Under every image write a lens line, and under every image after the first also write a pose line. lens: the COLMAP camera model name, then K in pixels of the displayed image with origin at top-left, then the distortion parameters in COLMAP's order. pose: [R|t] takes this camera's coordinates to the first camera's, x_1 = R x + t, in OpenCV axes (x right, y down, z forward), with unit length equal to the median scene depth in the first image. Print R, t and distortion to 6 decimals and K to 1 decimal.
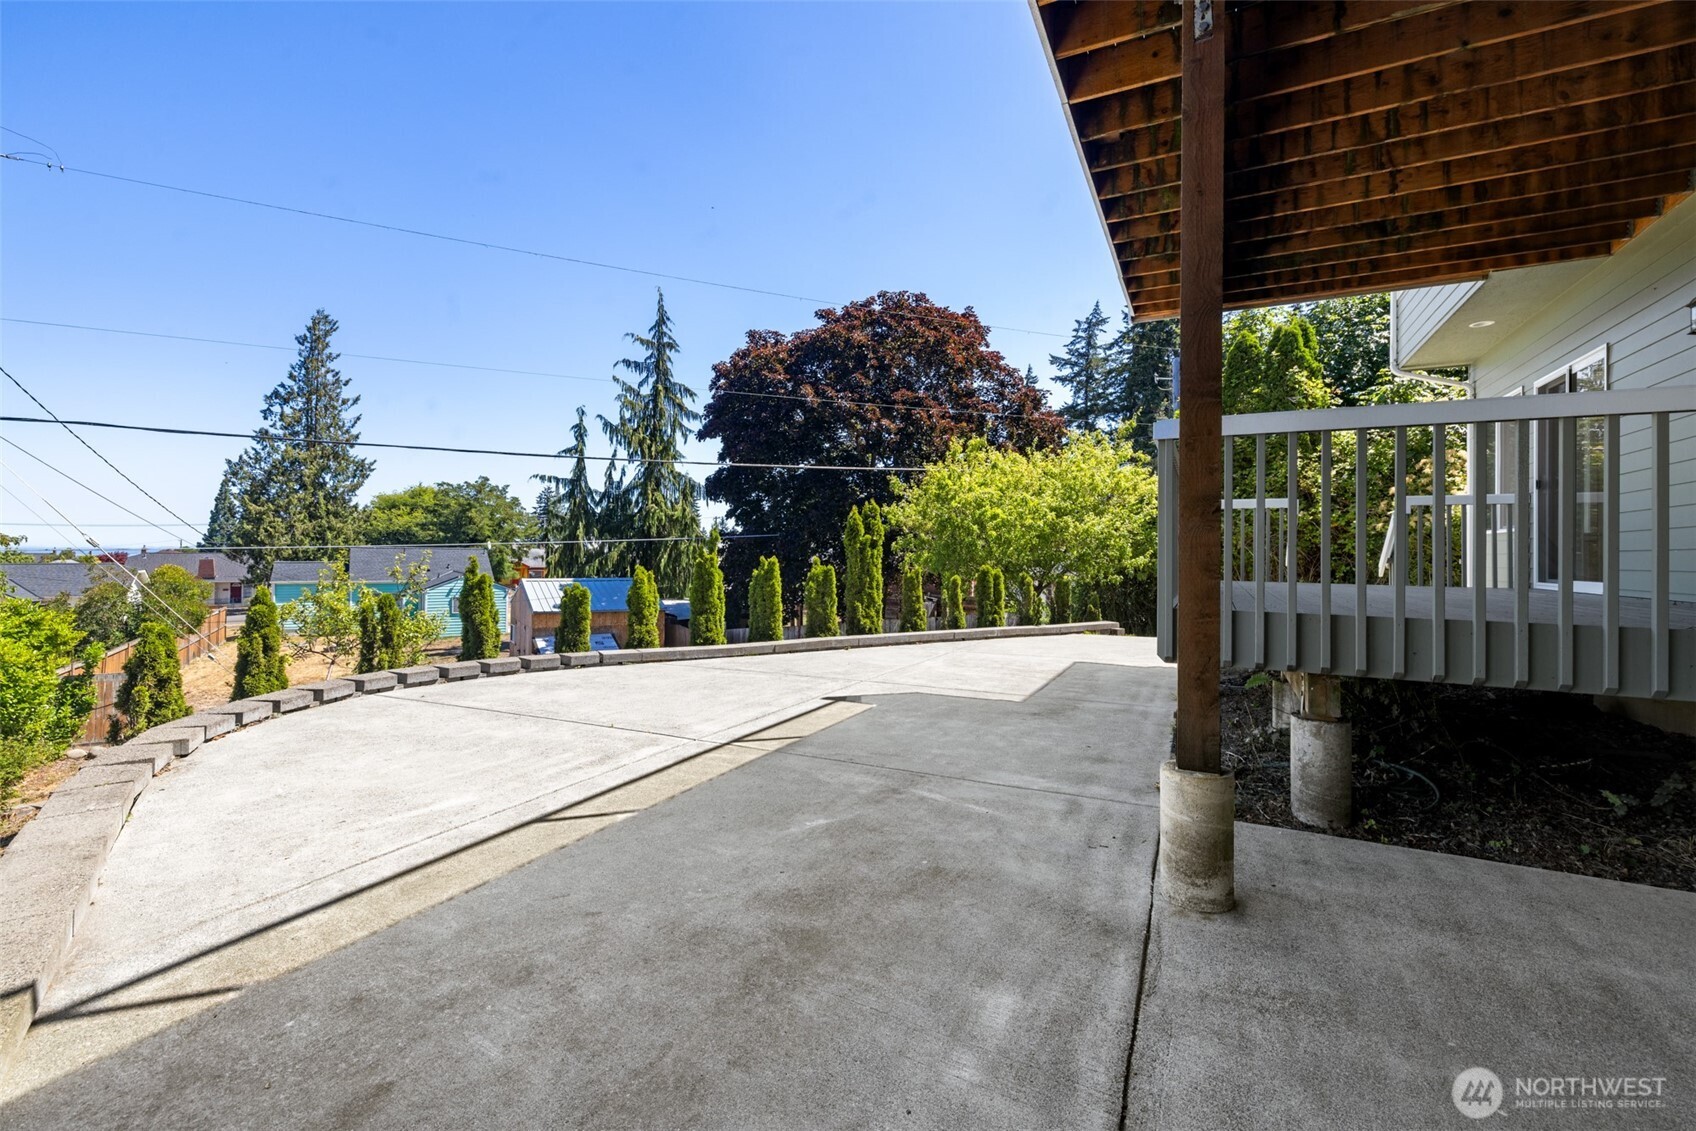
lens RADIAL K [[733.9, 0, 834.2], [0, 733.9, 547.0], [0, 0, 1]] dist [0.000808, 0.000386]
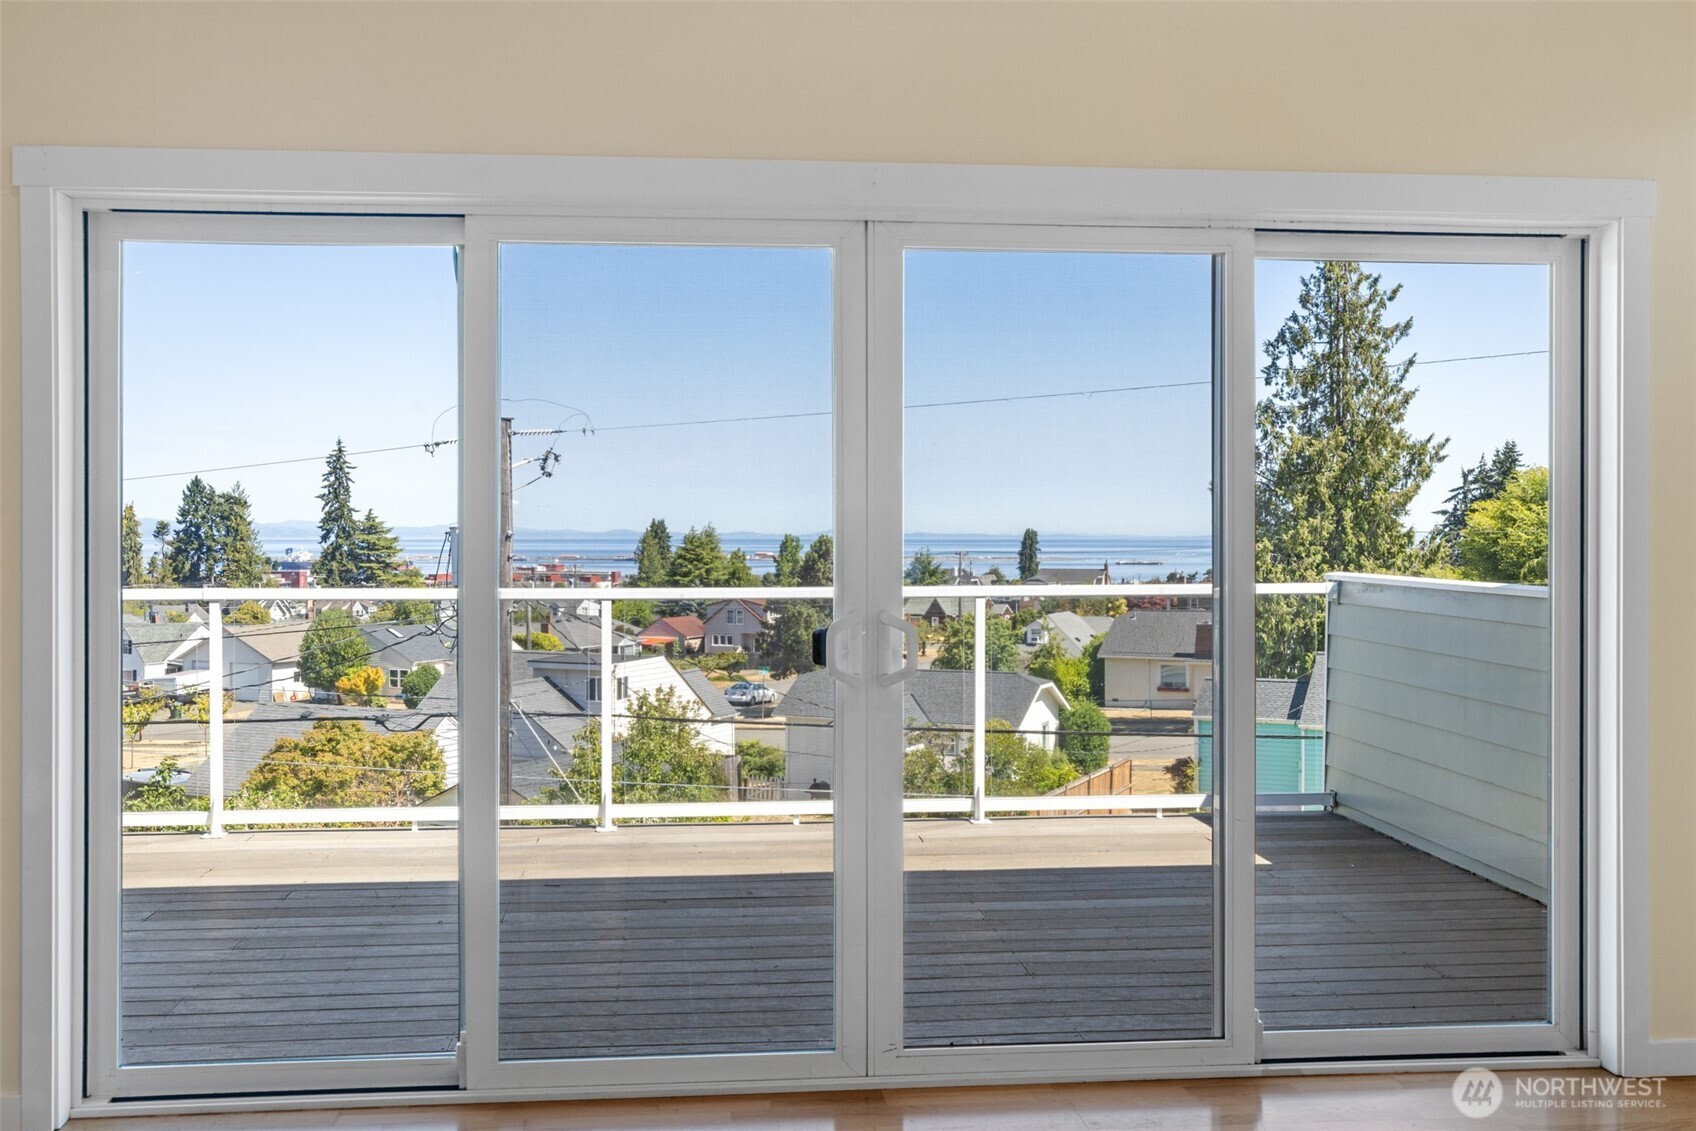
lens RADIAL K [[1687.3, 0, 838.4], [0, 1687.3, 538.8], [0, 0, 1]] dist [0.009530, 0.004379]
pose [[0.542719, -0.008761, -0.839869, 0.130358], [0.015420, 0.999881, -0.000466, -0.060156], [0.839773, -0.012698, 0.542789, 0.023035]]
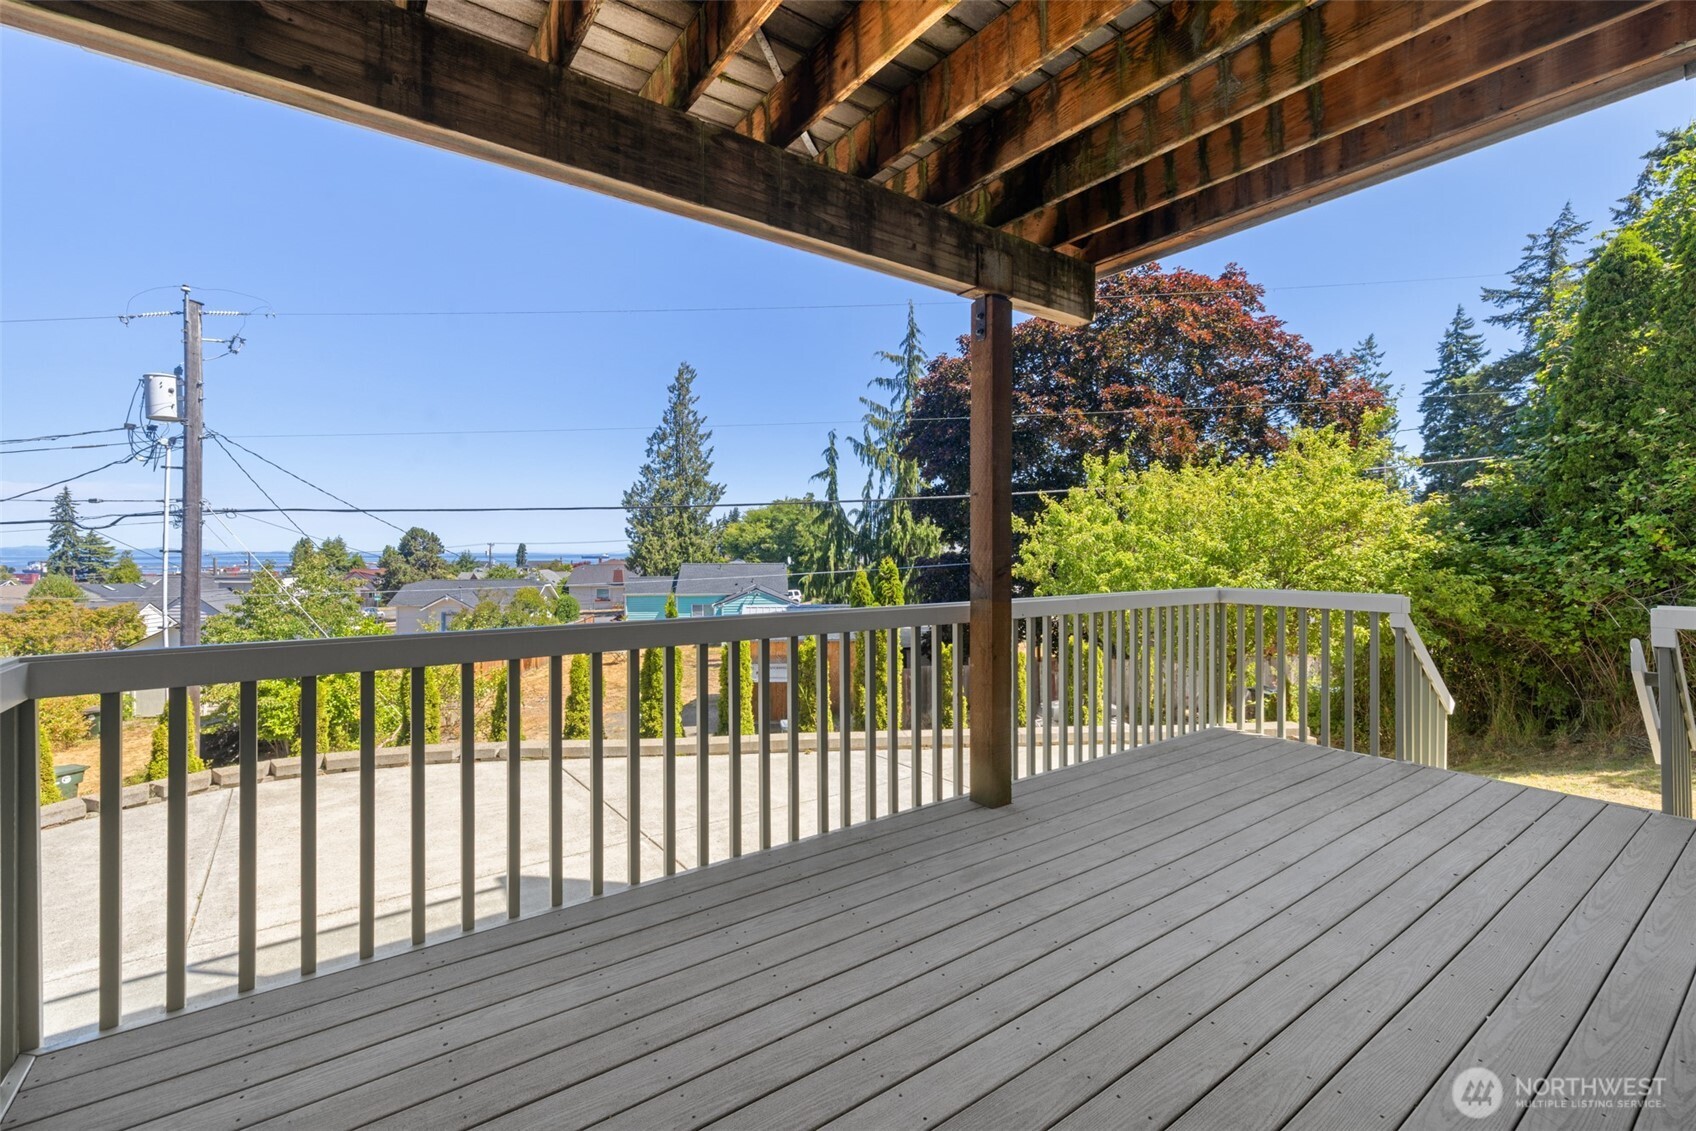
lens RADIAL K [[733.9, 0, 834.2], [0, 733.9, 547.0], [0, 0, 1]] dist [0.000808, 0.000386]
pose [[0.887900, -0.017058, -0.459719, 0.067103], [0.017761, 0.999838, -0.002796, -0.013608], [0.459693, -0.005682, 0.888060, 0.047967]]
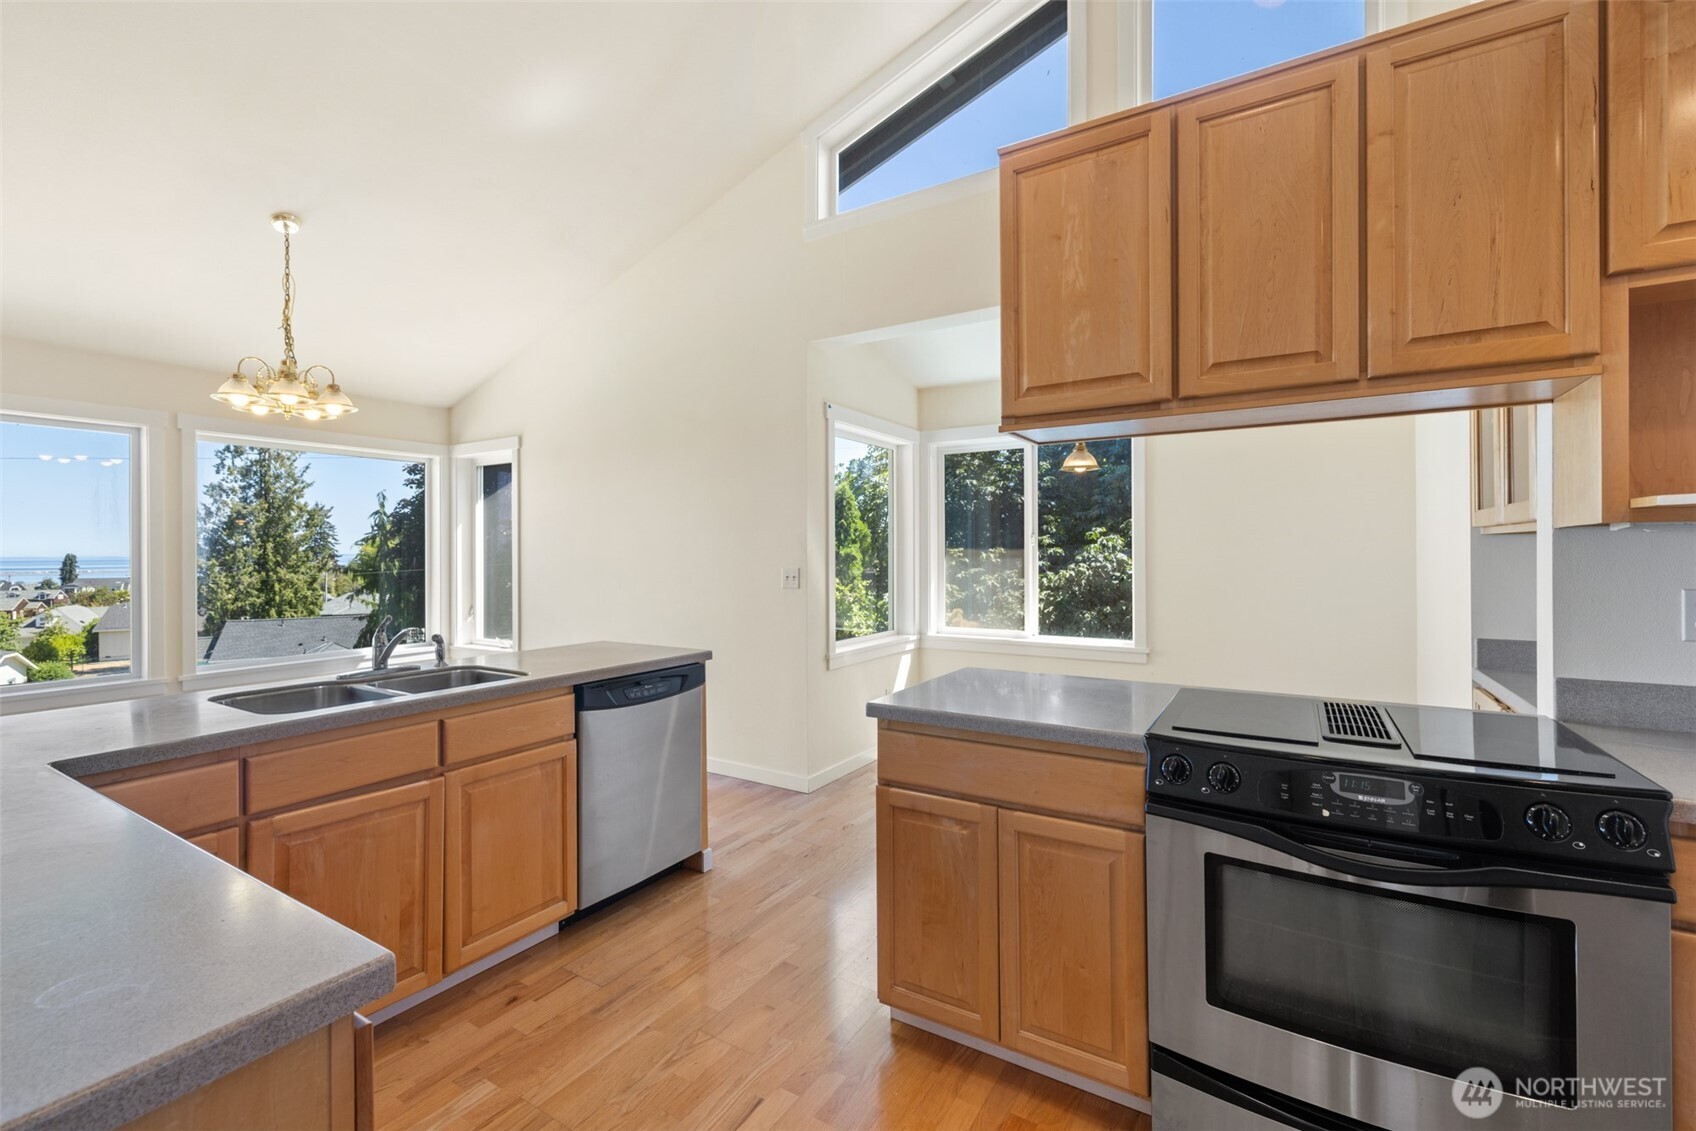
lens RADIAL K [[730.0, 0, 841.7], [0, 730.0, 554.0], [0, 0, 1]] dist [-0.000895, -0.000468]
pose [[0.996649, -0.016821, -0.080054, 0.167659], [0.017872, 0.999763, 0.012423, -0.059493], [0.079826, -0.013812, 0.996713, 0.060154]]
